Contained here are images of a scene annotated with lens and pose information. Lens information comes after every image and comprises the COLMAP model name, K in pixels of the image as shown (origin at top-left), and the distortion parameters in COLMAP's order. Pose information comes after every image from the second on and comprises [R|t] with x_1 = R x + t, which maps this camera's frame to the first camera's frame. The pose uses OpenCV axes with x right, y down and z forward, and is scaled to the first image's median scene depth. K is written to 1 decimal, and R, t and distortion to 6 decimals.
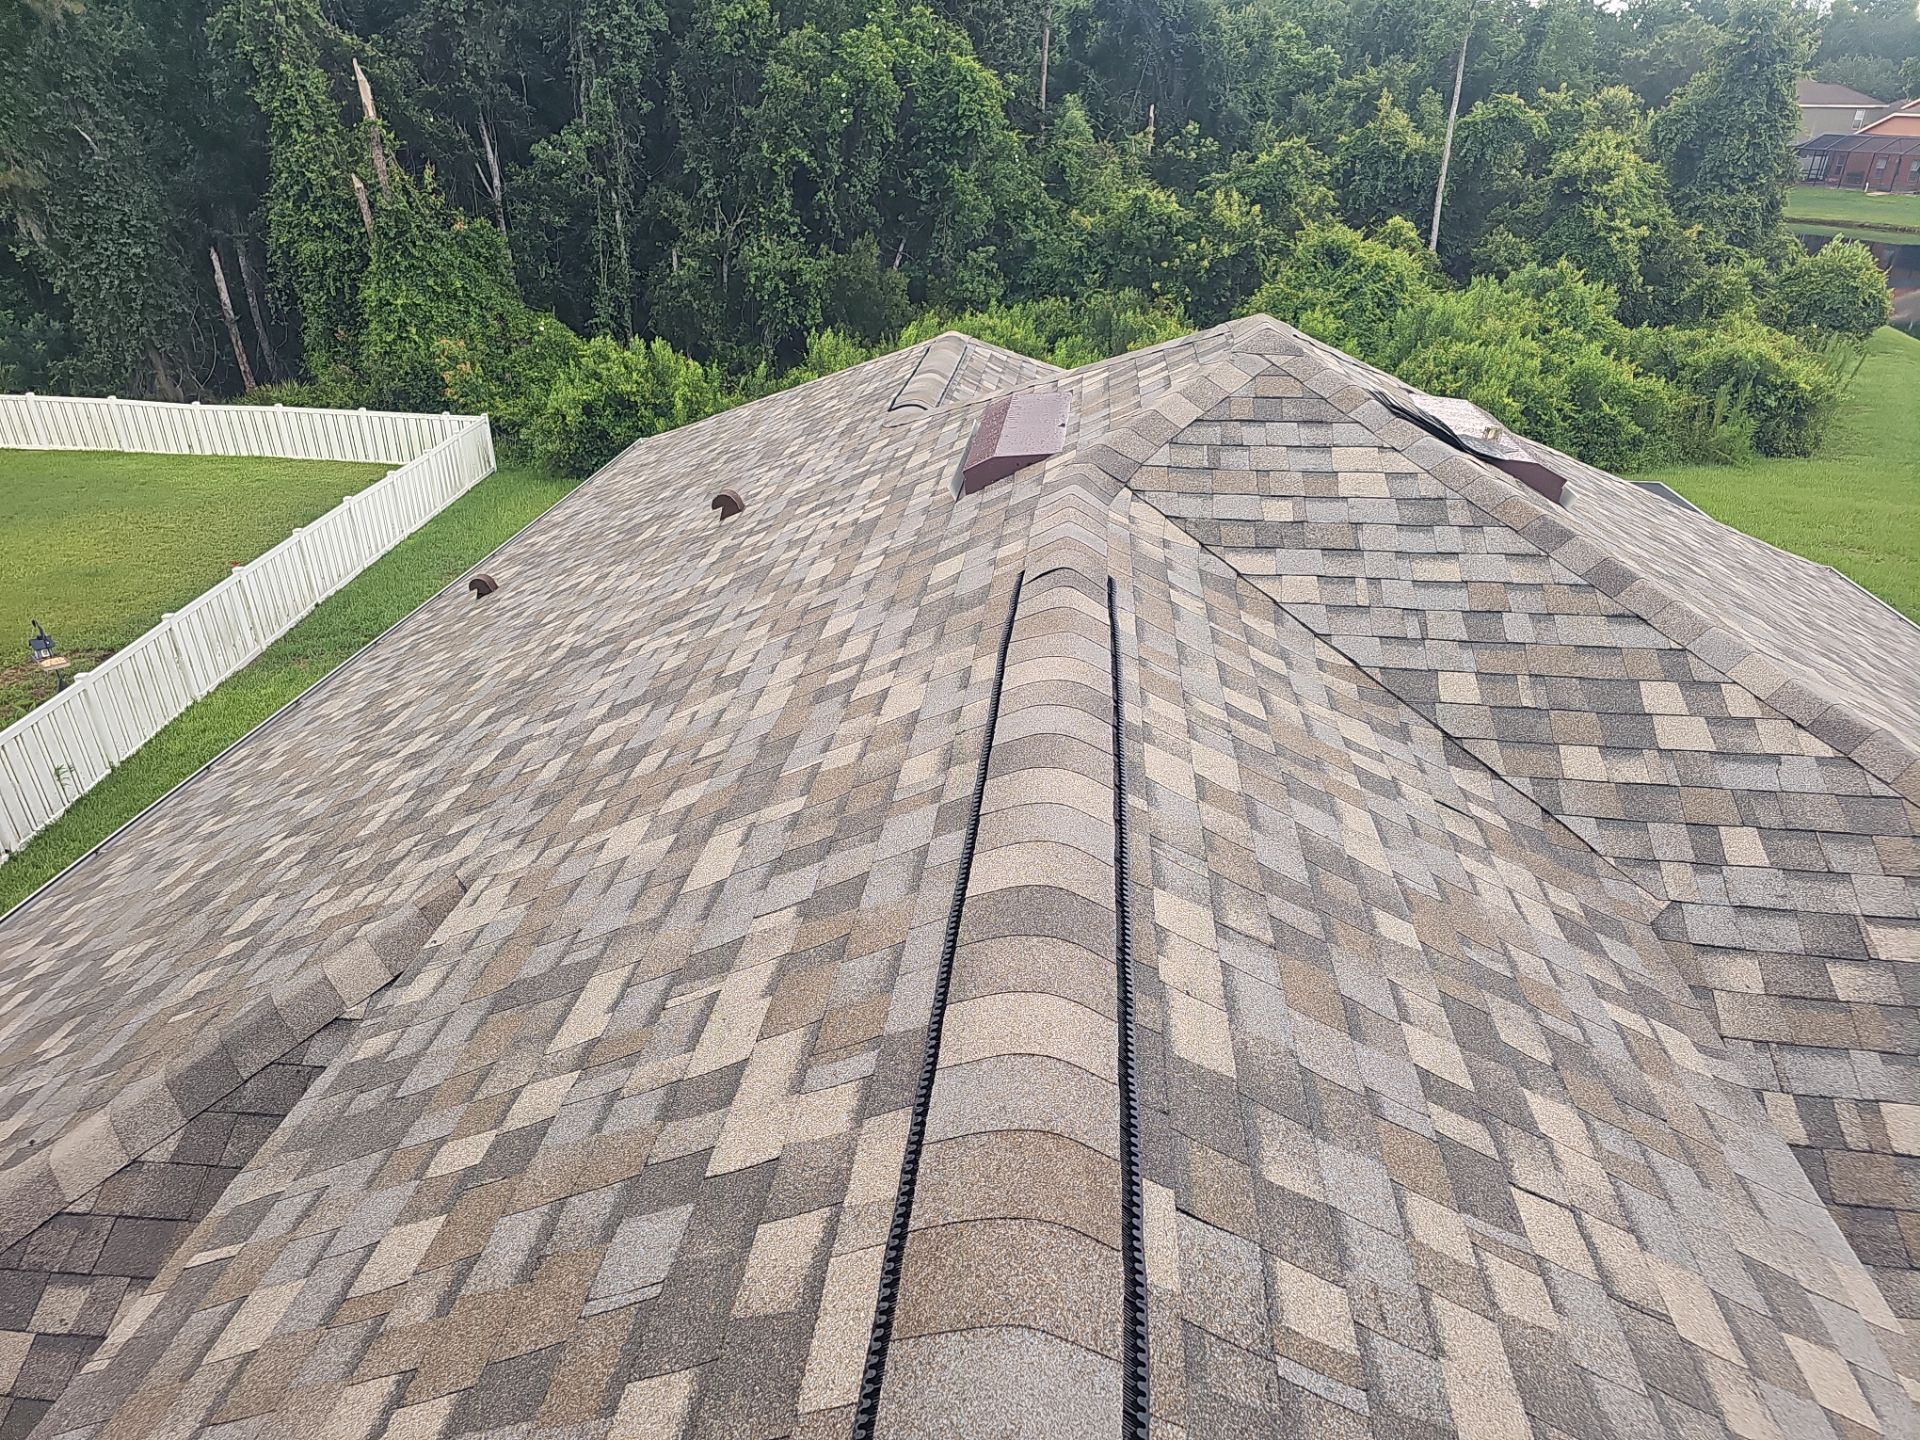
lens RADIAL K [[1201.5, 0, 960.0], [0, 1201.5, 720.0], [0, 0, 1]] dist [0.032733, -0.027014]
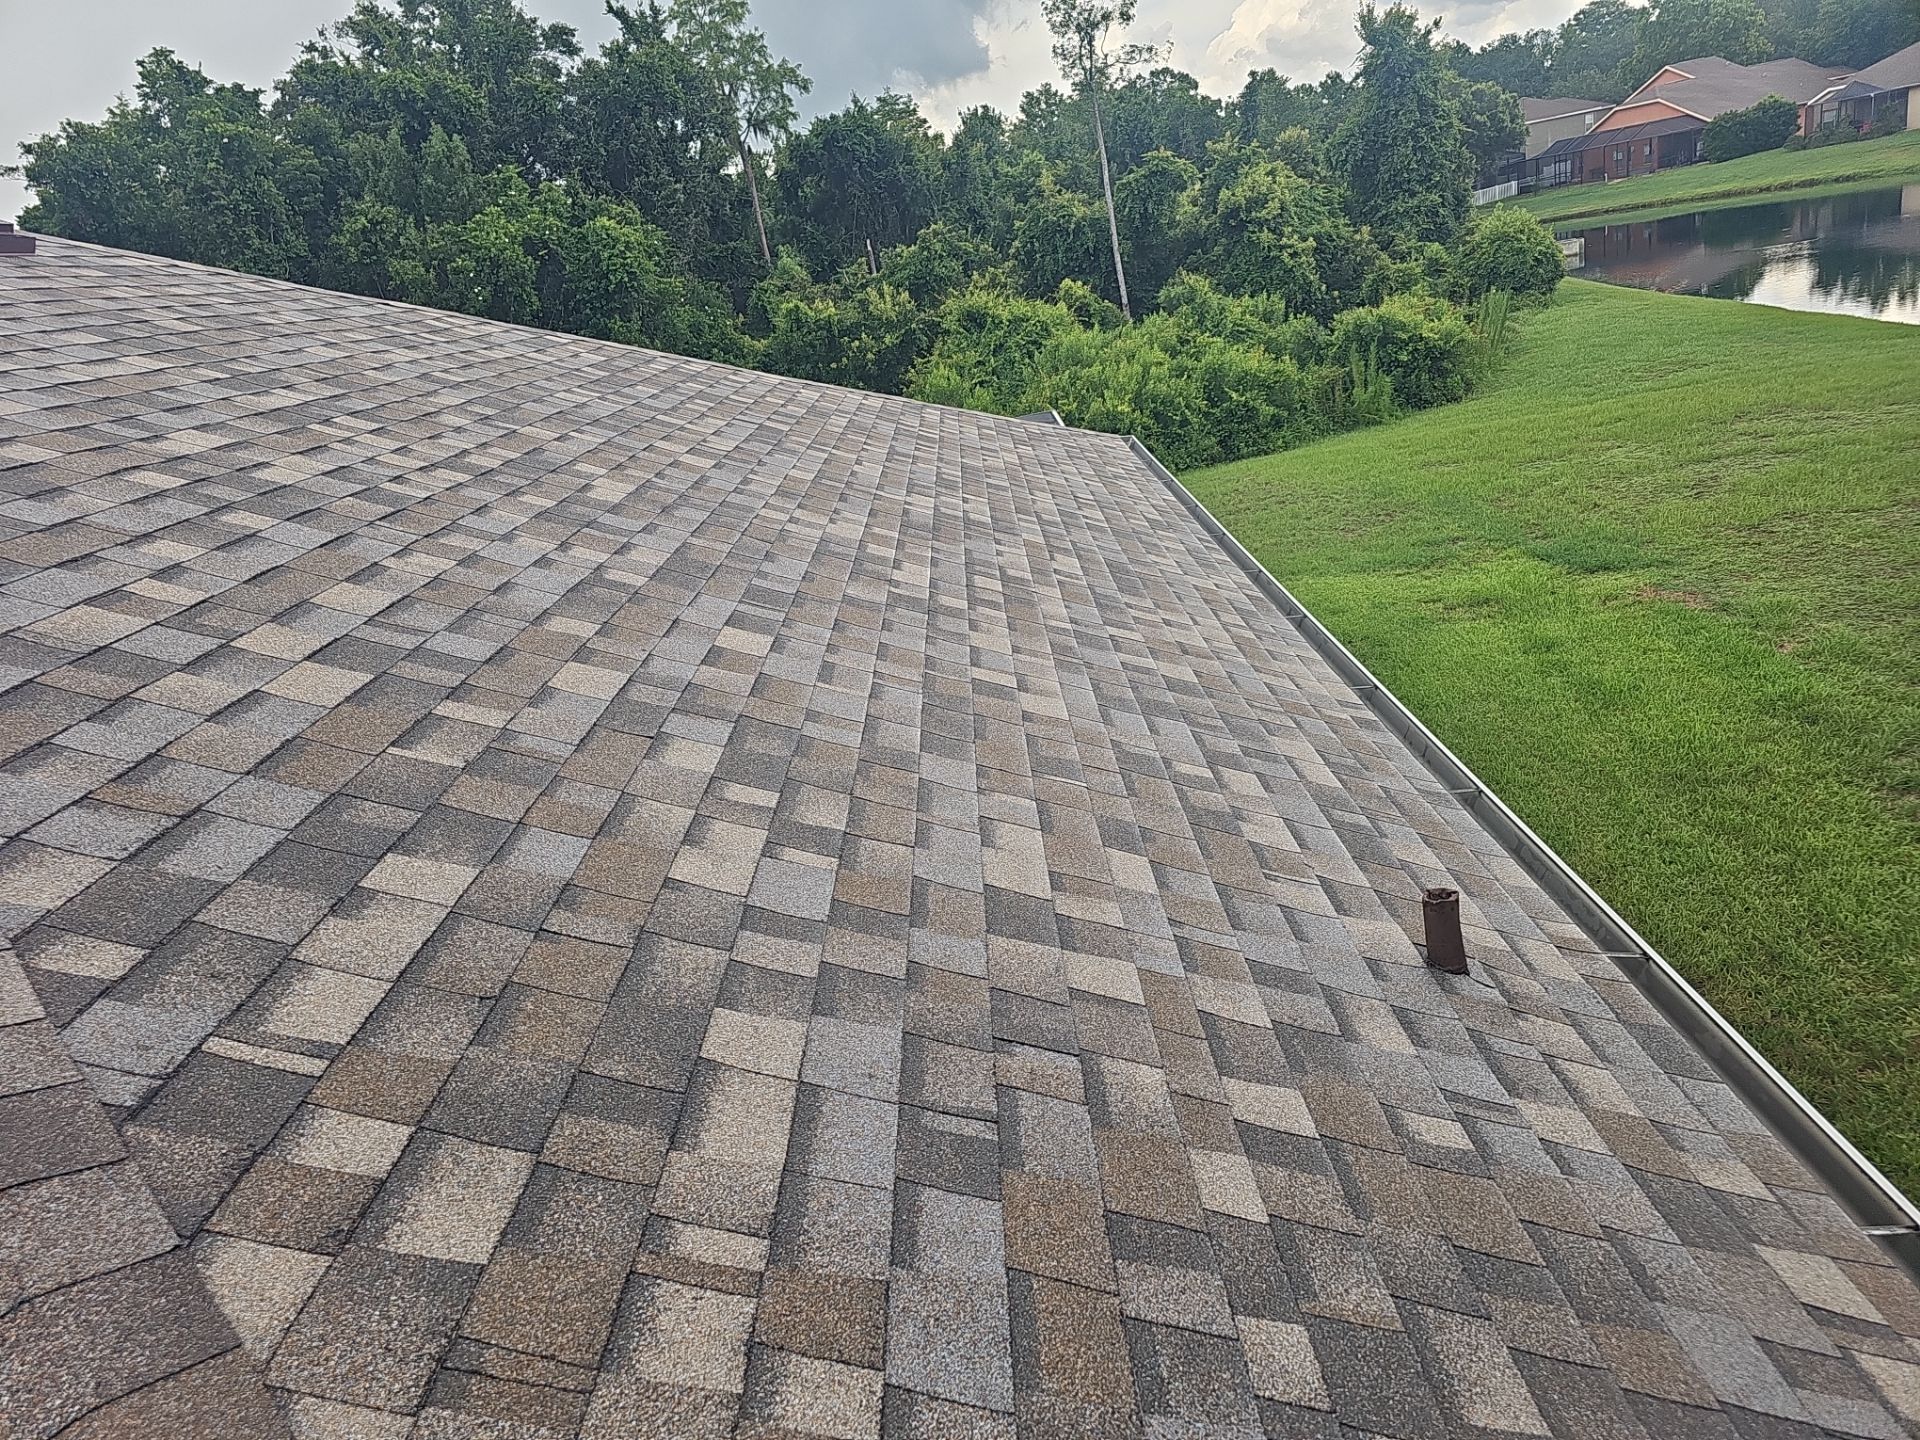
lens RADIAL K [[1234.2, 0, 928.4], [0, 1234.2, 708.4], [0, 0, 1]] dist [0.038889, -0.026999]
pose [[0.974802, -0.220197, 0.035689, 0.168849], [0.223026, 0.965245, -0.136242, 0.061512], [-0.004448, 0.140769, 0.990032, 0.028144]]
